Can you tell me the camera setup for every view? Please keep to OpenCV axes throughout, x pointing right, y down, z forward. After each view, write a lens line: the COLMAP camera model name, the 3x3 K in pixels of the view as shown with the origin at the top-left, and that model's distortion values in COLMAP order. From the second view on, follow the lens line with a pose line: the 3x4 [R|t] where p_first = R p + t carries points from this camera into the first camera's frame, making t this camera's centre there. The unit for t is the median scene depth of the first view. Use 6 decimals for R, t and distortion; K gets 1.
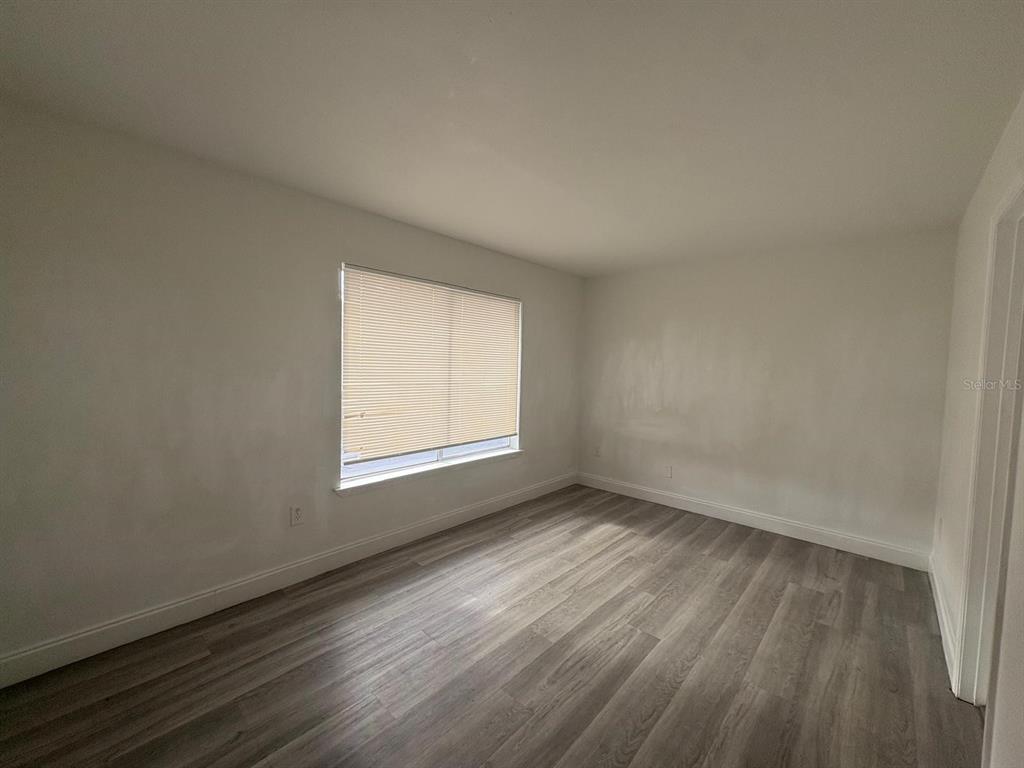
lens RADIAL K [[413.8, 0, 510.0], [0, 413.8, 383.4], [0, 0, 1]] dist [0.000231, 0.000166]
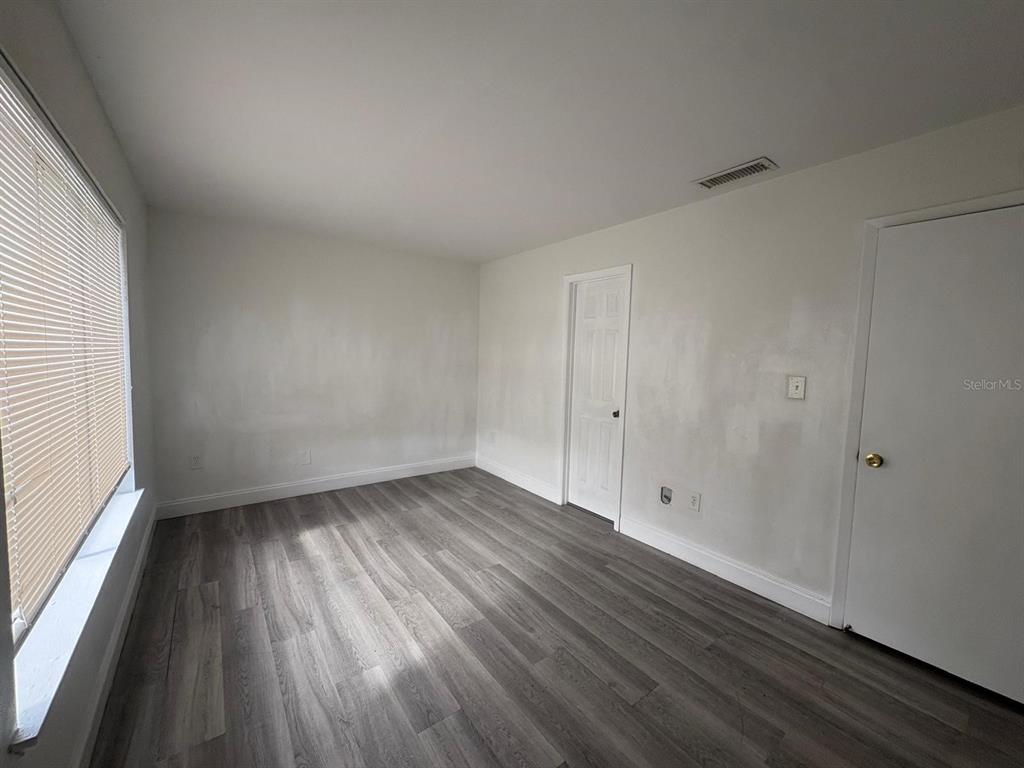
lens RADIAL K [[405.8, 0, 516.4], [0, 405.8, 382.4], [0, 0, 1]] dist [0.000664, 0.000052]
pose [[0.182072, -0.089994, 0.979158, -0.598158], [0.025267, 0.995902, 0.086835, -0.036880], [-0.982960, 0.008930, 0.183600, 0.525433]]
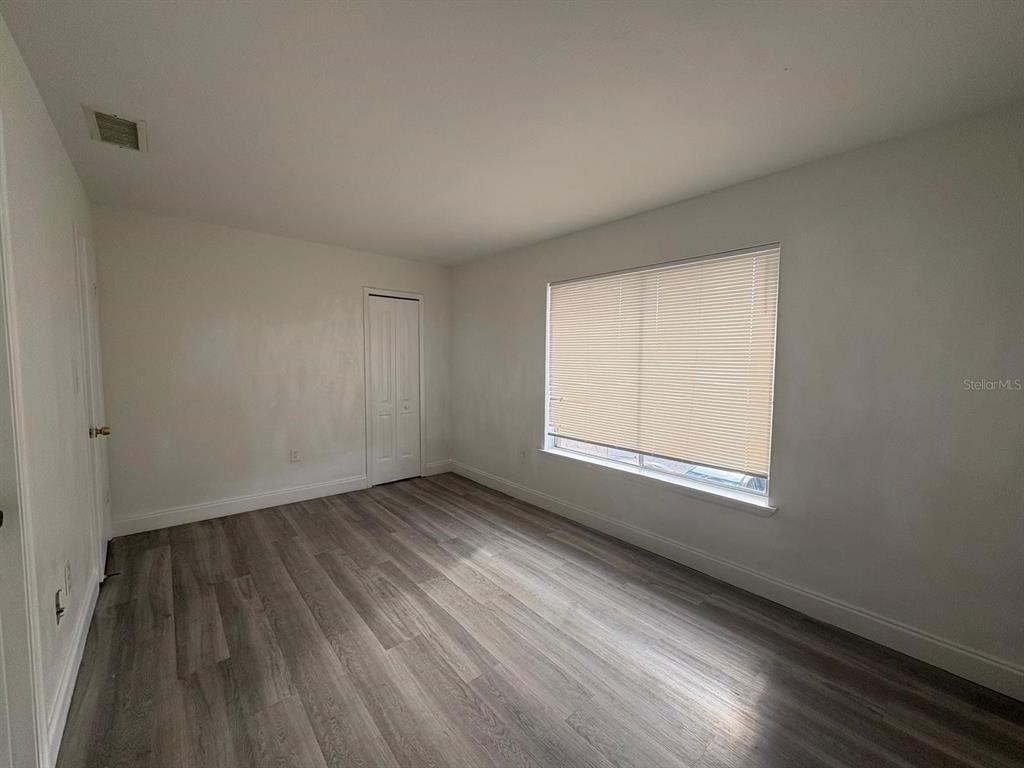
lens RADIAL K [[411.9, 0, 509.6], [0, 411.9, 384.1], [0, 0, 1]] dist [-0.001275, -0.000076]
pose [[-0.127790, 0.037371, -0.991097, 0.890142], [-0.061602, 0.997061, 0.045539, -0.017476], [0.989886, 0.066873, -0.125112, 0.991654]]
